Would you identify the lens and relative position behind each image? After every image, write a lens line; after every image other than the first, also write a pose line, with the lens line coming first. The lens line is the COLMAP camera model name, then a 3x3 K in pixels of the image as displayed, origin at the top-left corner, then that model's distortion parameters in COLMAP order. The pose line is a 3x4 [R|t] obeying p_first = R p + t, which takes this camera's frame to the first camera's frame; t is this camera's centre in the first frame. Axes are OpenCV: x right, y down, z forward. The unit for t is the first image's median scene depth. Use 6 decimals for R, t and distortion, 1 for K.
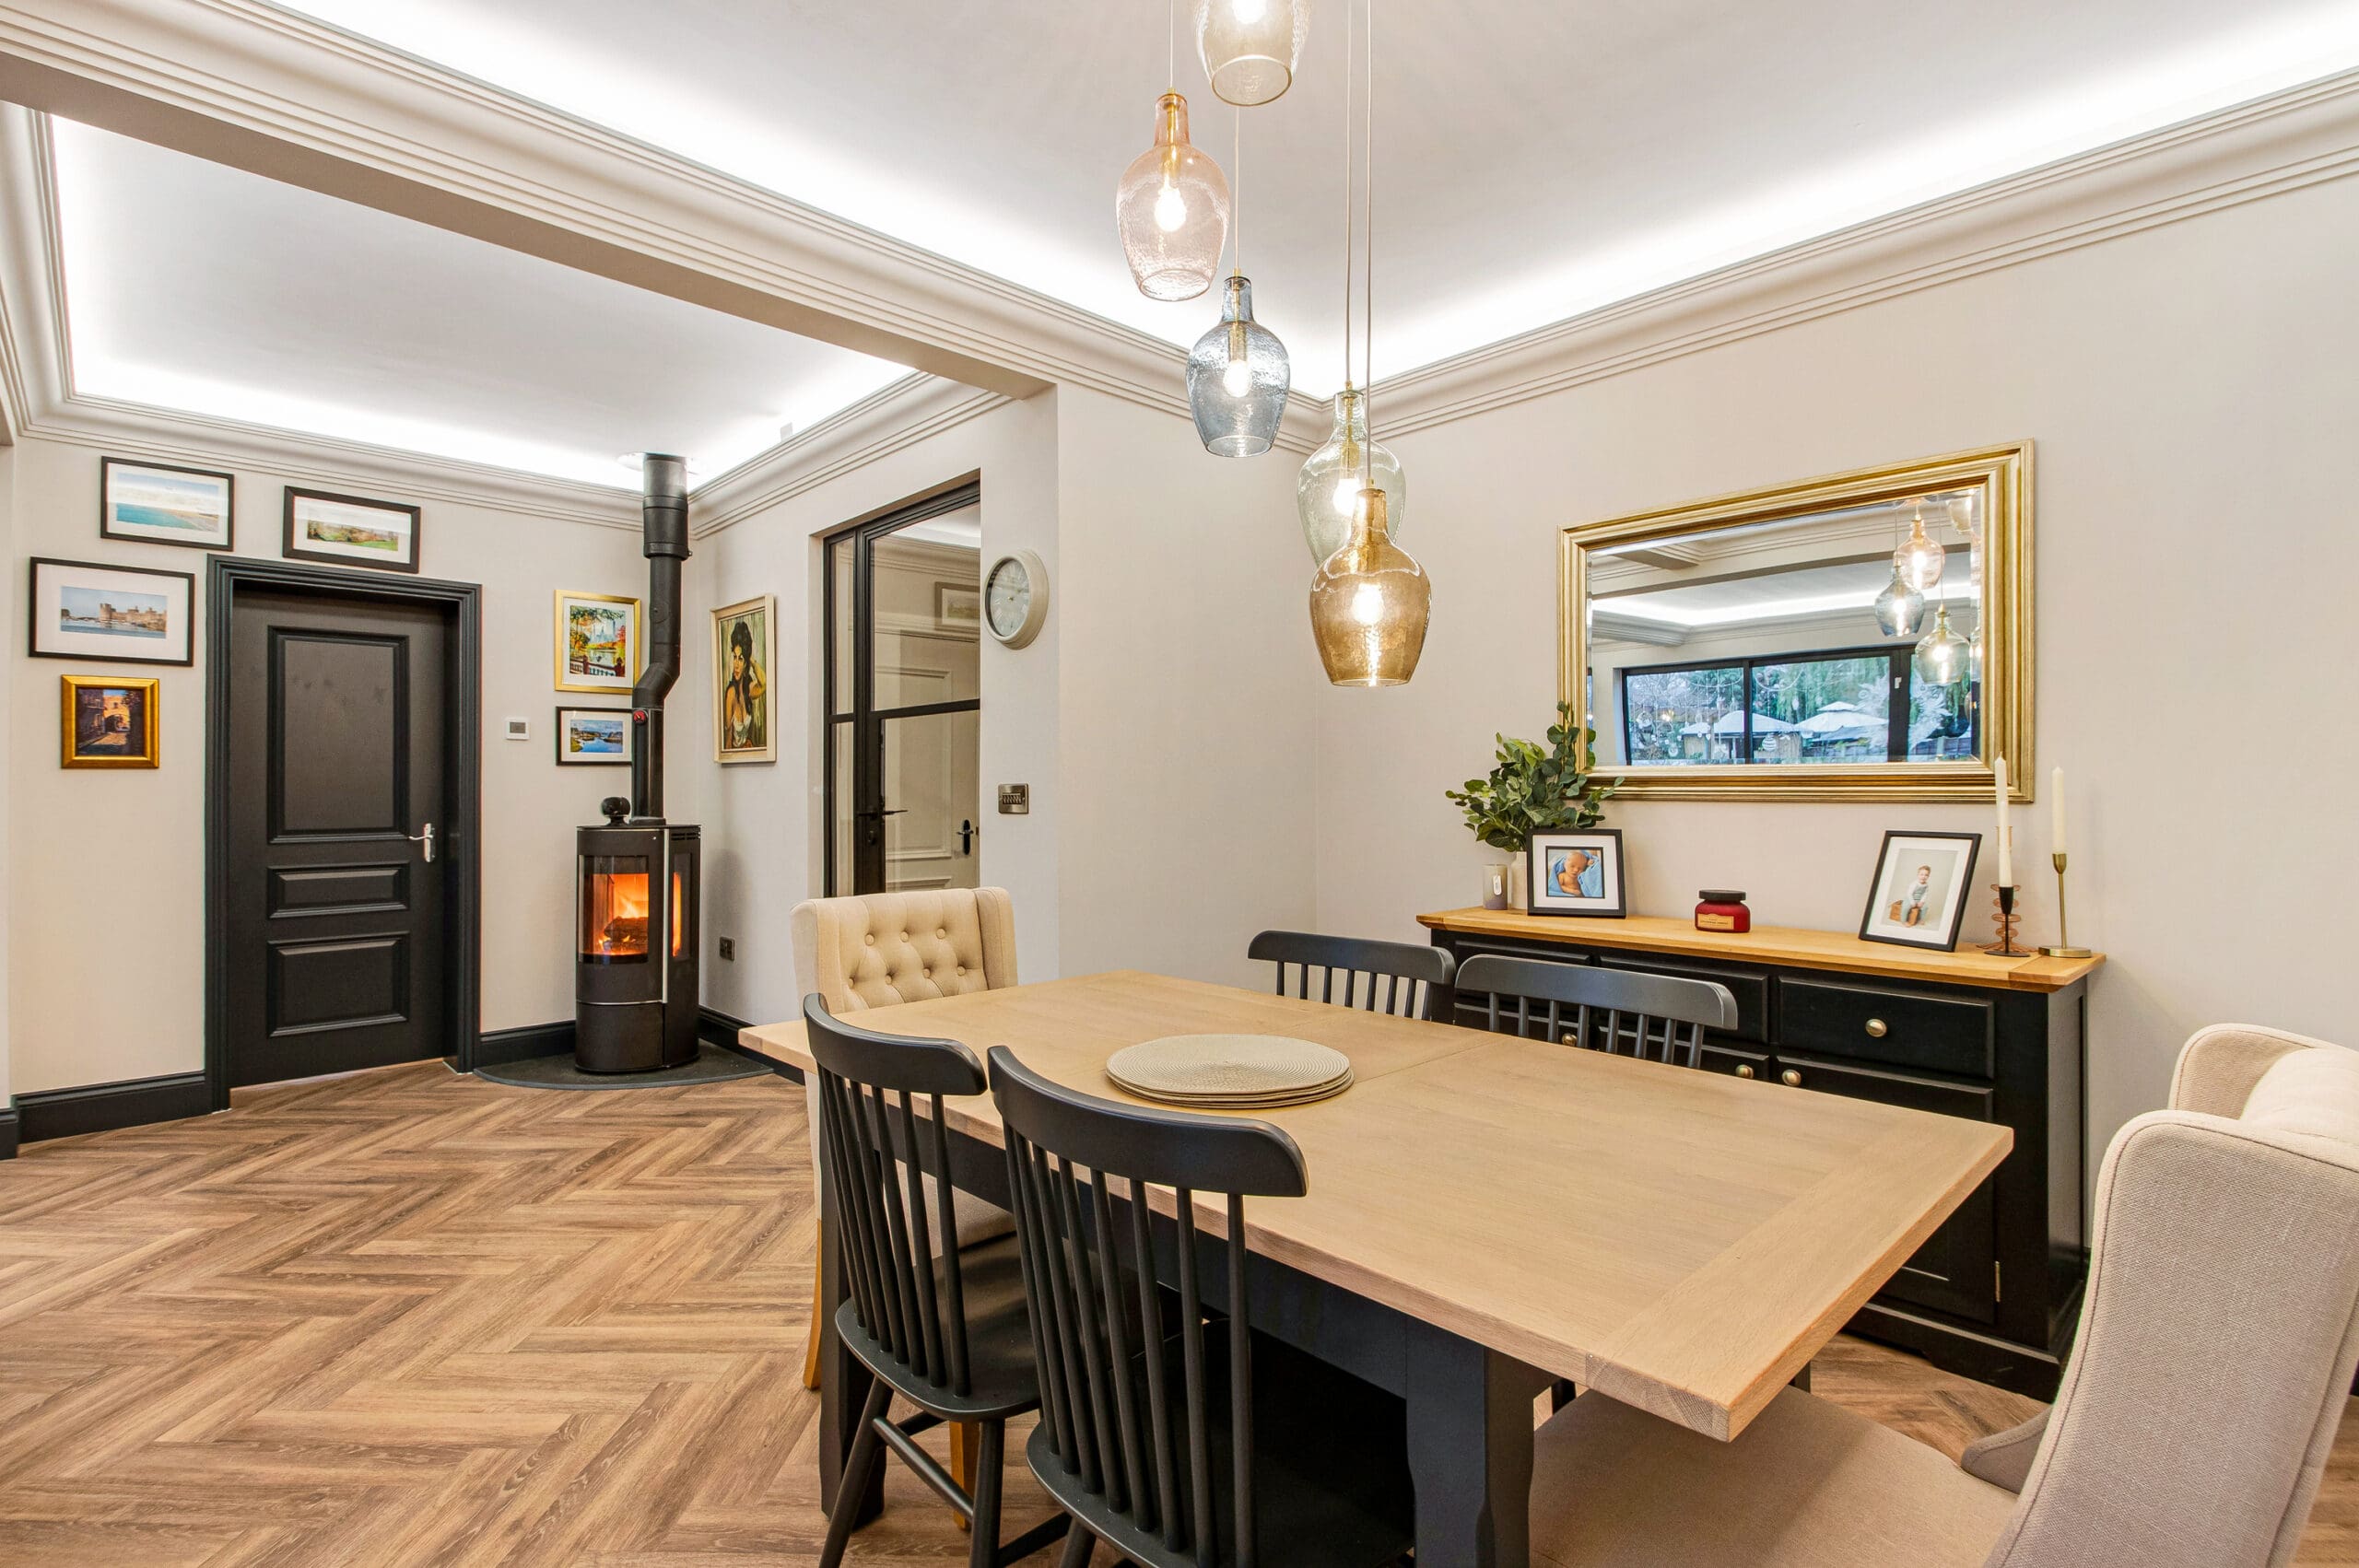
lens RADIAL K [[1121.3, 0, 1170.0], [0, 1121.3, 782.7], [0, 0, 1]] dist [0.014565, -0.000091]
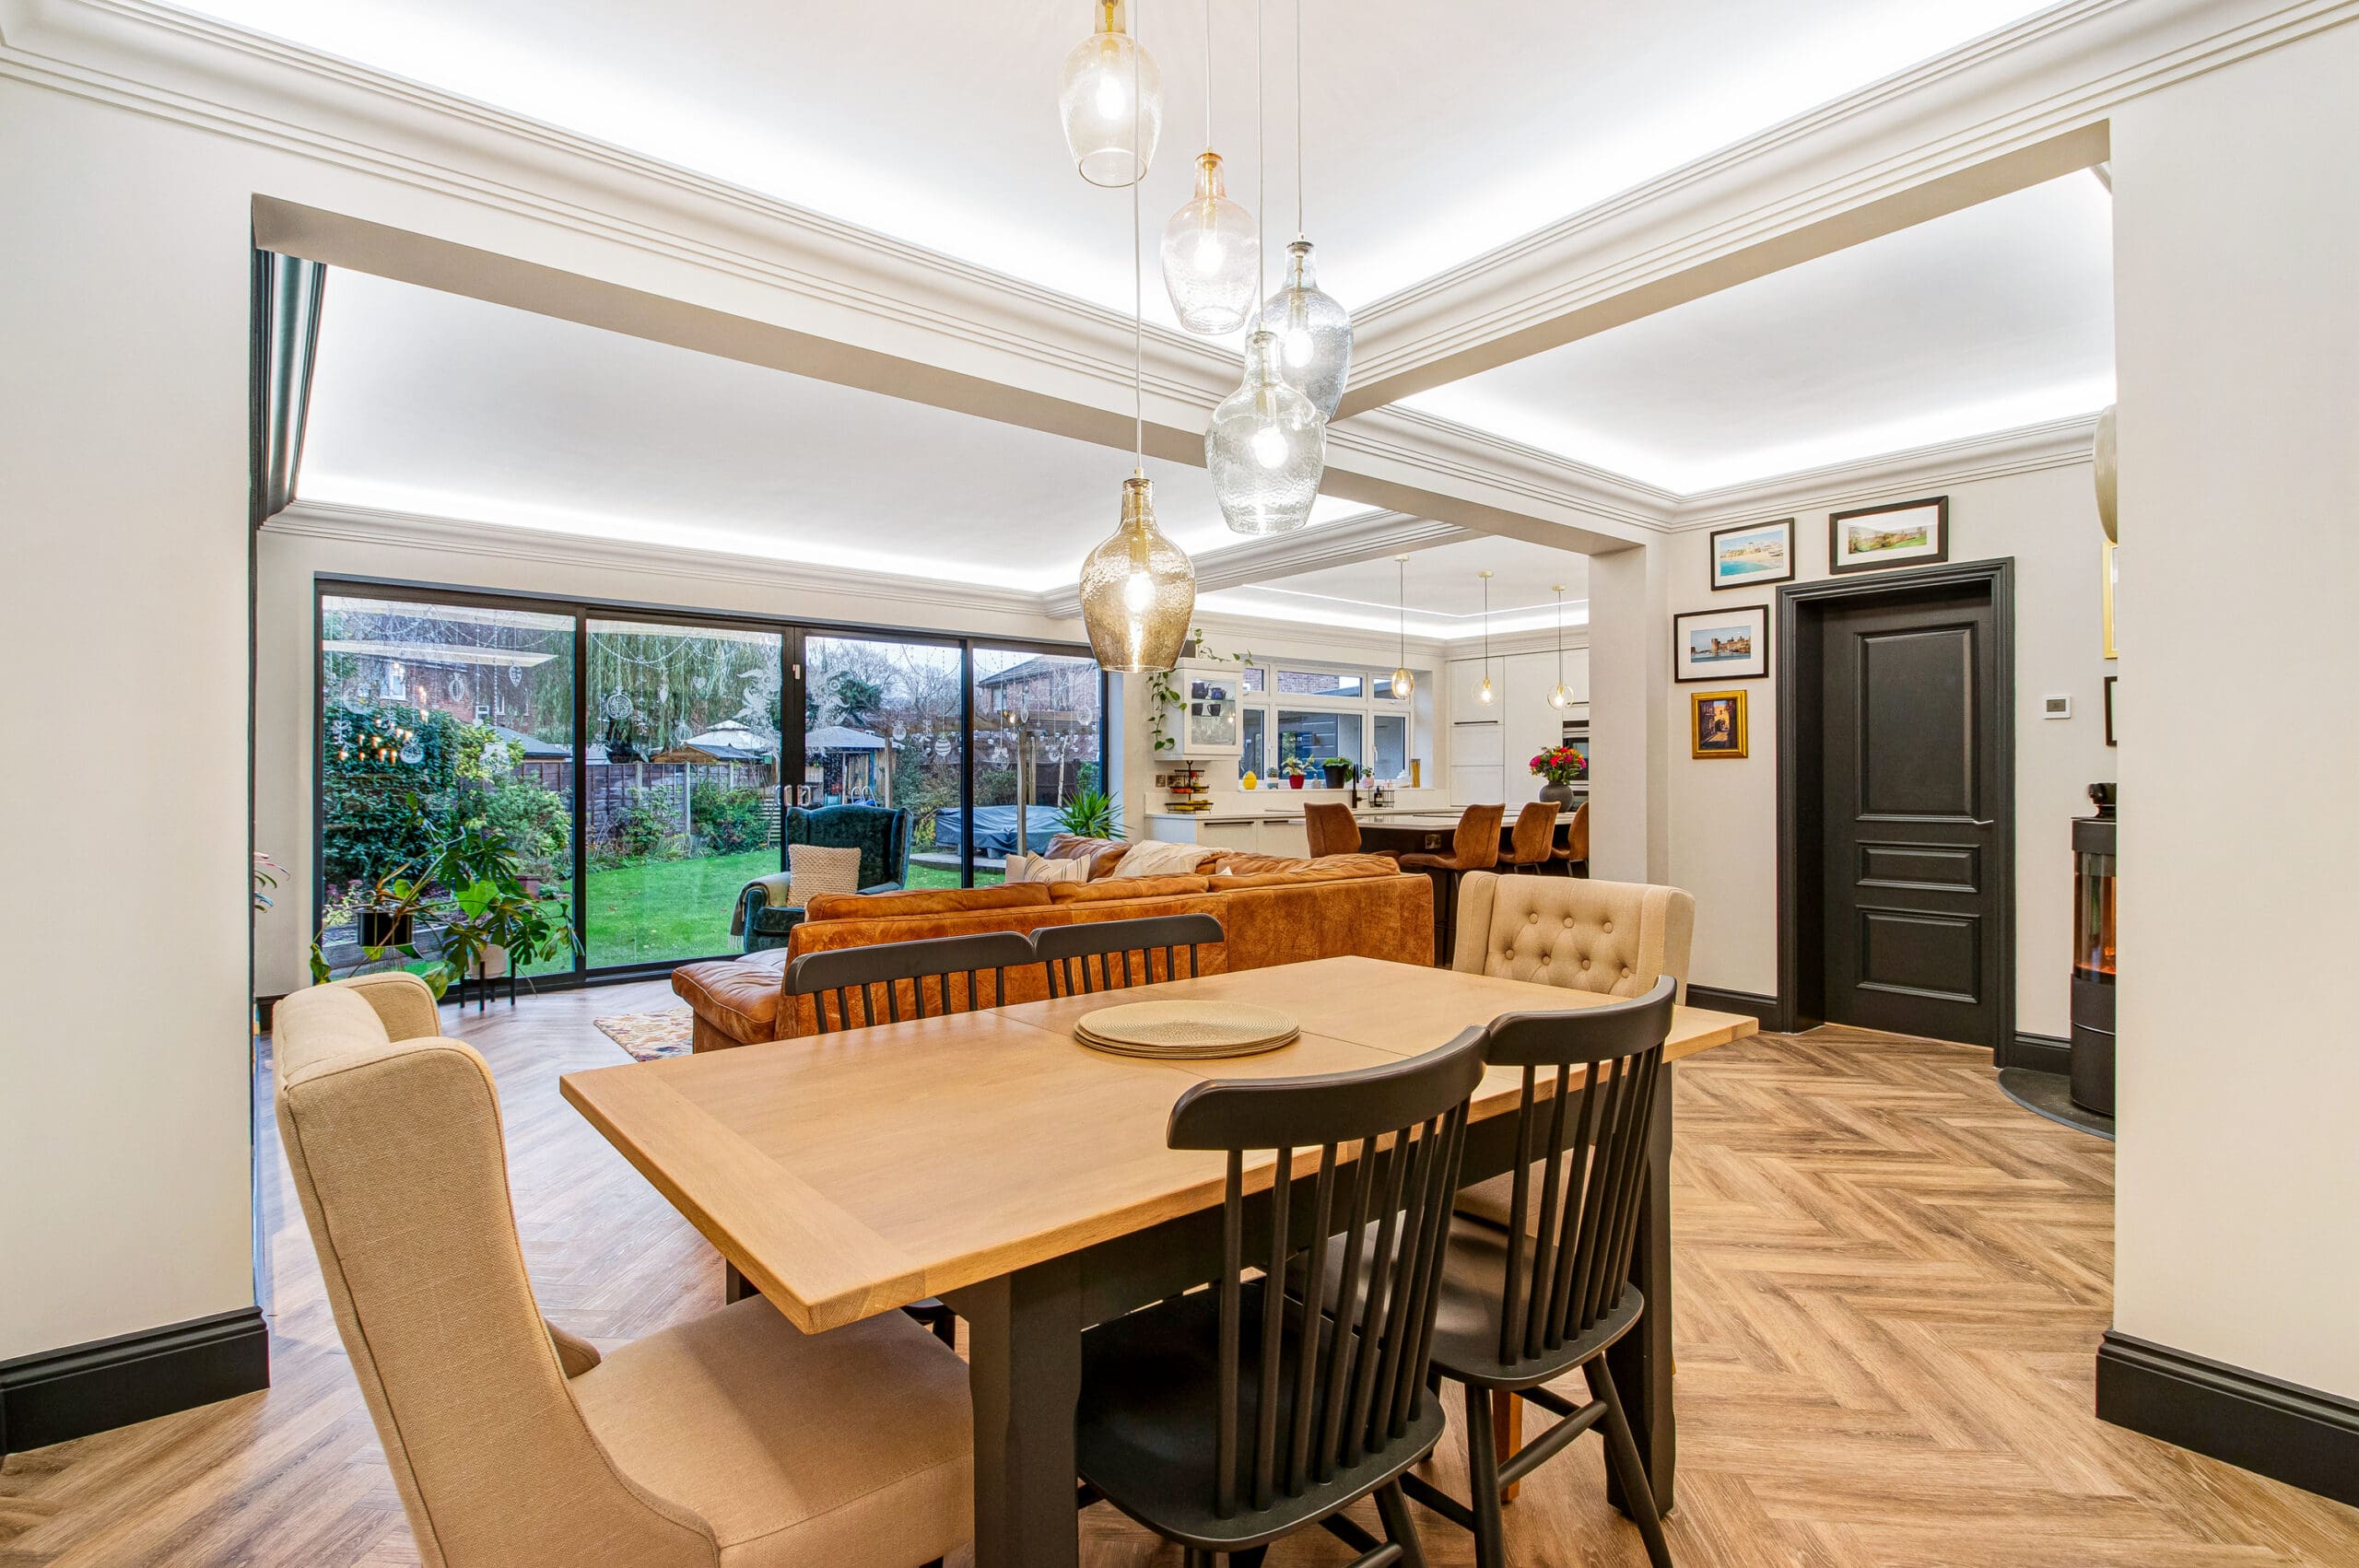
lens RADIAL K [[1121.3, 0, 1164.7], [0, 1121.3, 775.8], [0, 0, 1]] dist [0.014565, -0.000091]
pose [[-0.072333, -0.000257, -0.997381, 0.449101], [0.006393, 0.999979, -0.000721, 0.004738], [0.997360, -0.006429, -0.072329, 0.417964]]
